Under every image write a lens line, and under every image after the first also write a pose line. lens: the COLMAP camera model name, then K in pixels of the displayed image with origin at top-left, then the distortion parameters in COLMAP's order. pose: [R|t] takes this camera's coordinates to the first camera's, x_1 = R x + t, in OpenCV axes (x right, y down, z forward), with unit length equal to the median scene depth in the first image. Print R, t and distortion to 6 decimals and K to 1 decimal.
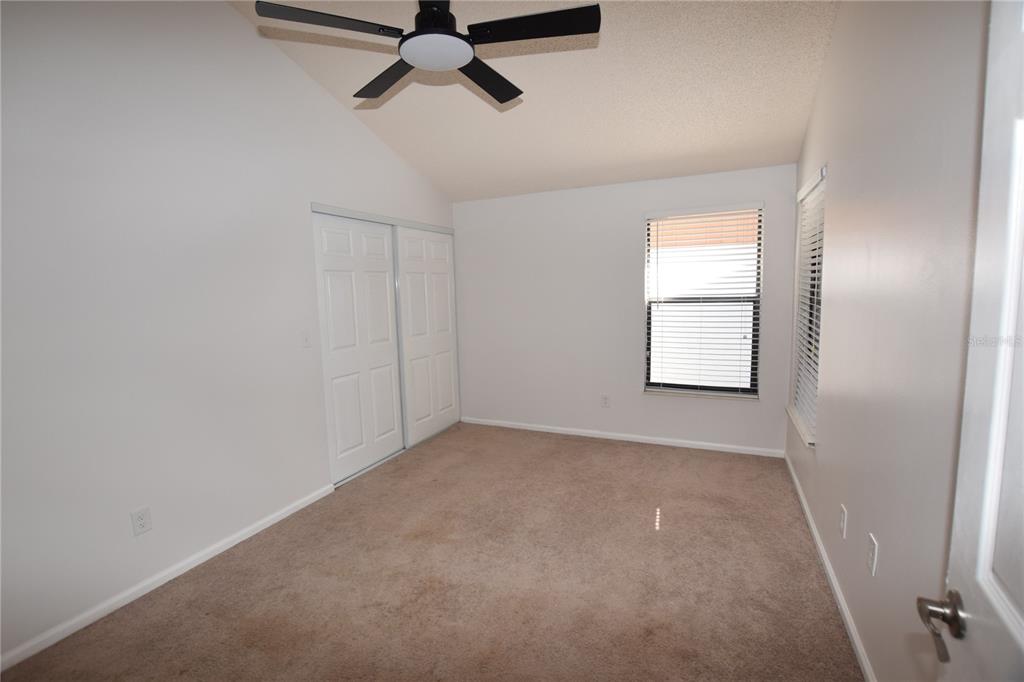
lens RADIAL K [[455.4, 0, 509.0], [0, 455.4, 334.3], [0, 0, 1]] dist [-0.029520, 0.000912]
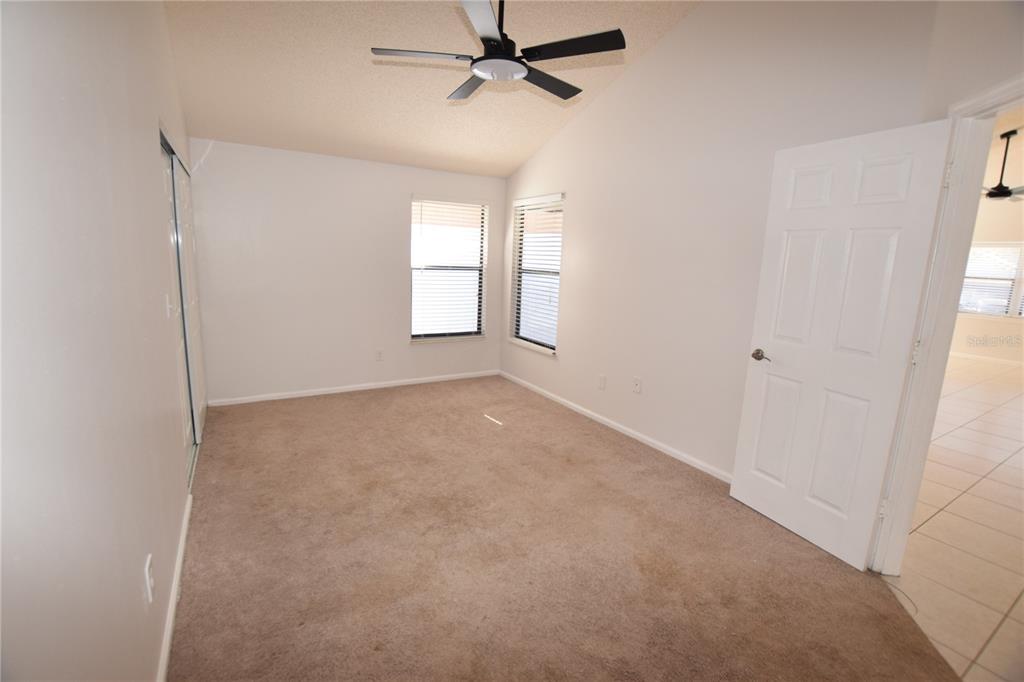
lens RADIAL K [[455.4, 0, 507.2], [0, 455.4, 341.0], [0, 0, 1]] dist [-0.029520, 0.000912]
pose [[0.566967, -0.105500, 0.816957, -0.606114], [0.029993, 0.993751, 0.107516, -0.001875], [-0.823195, -0.036455, 0.566588, 0.099830]]
